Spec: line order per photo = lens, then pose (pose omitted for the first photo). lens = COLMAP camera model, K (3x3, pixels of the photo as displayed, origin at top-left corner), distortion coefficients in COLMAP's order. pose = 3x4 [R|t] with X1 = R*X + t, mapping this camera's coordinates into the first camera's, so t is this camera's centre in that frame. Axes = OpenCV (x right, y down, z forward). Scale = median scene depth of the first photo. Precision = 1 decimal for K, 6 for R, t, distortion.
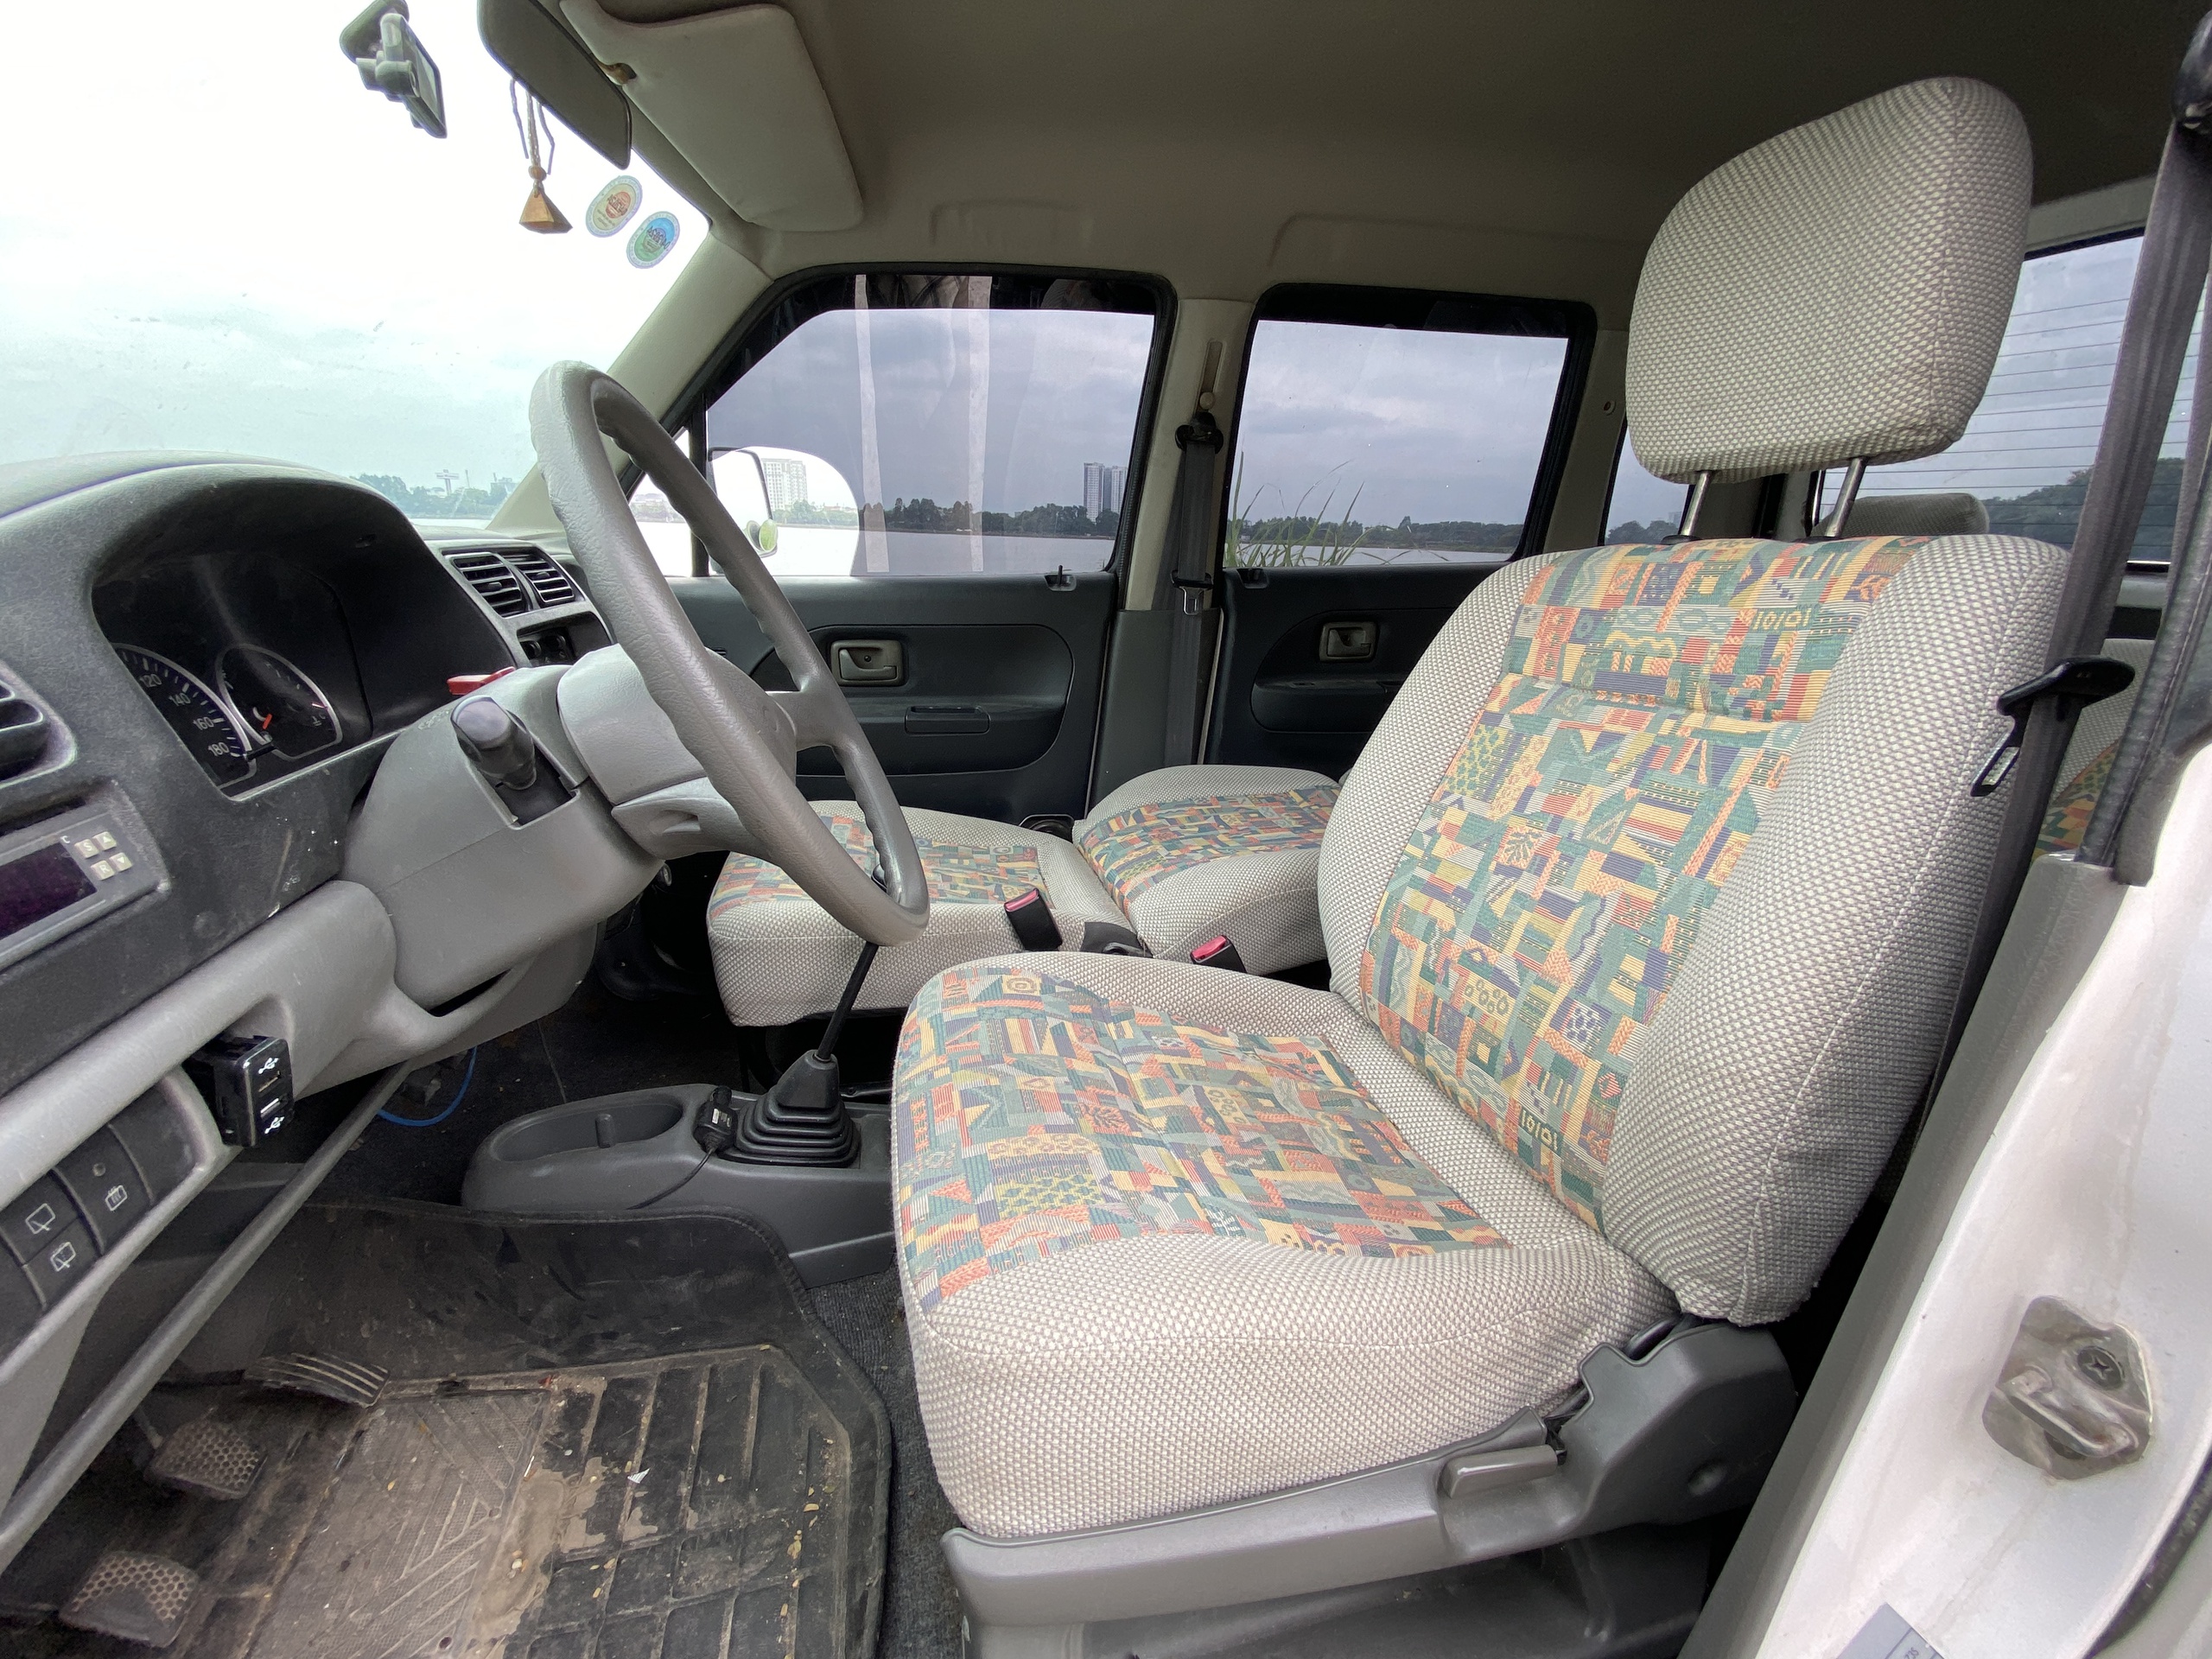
lens RADIAL K [[915.5, 0, 1107.8], [0, 915.5, 838.5], [0, 0, 1]] dist [-0.022470, -0.001203]
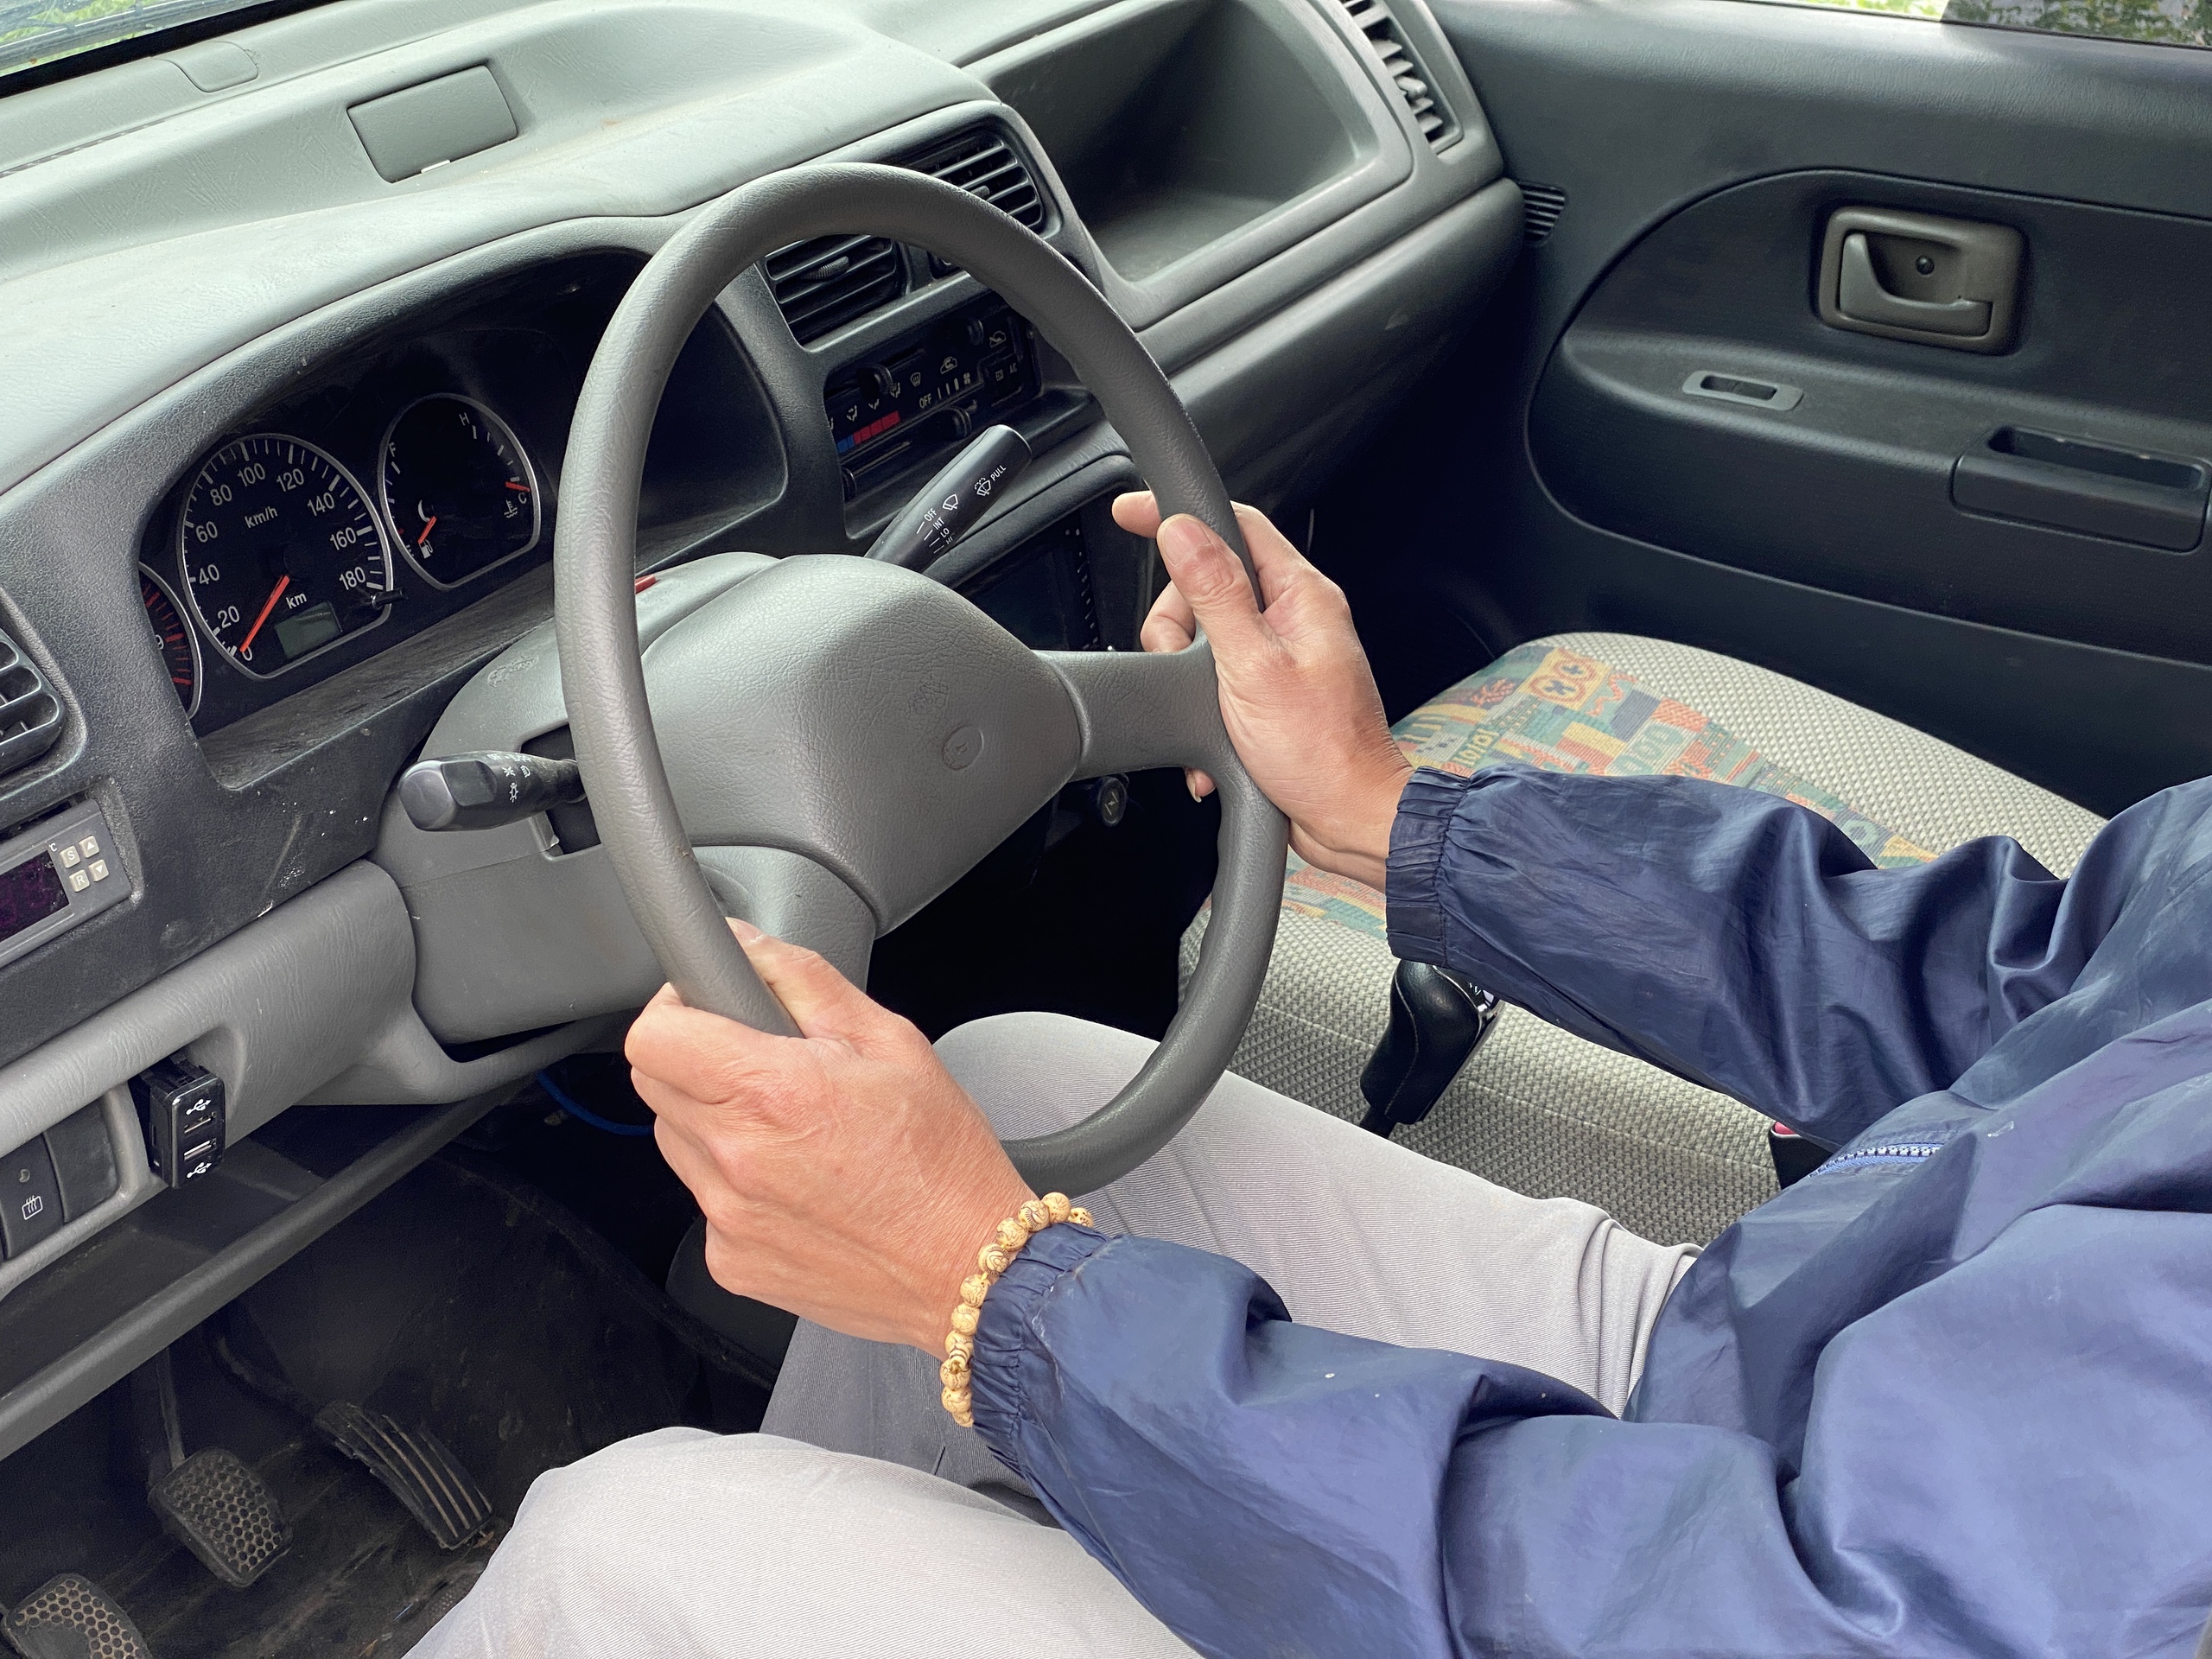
lens RADIAL K [[3247.0, 0, 1099.5], [0, 3247.0, 820.7], [0, 0, 1]] dist [0.132160, 0.000000]
pose [[0.727279, 0.294438, -0.619976, 1.598396], [-0.204593, 0.955244, 0.213660, -0.877109], [0.655138, -0.028548, 0.754969, -0.823825]]
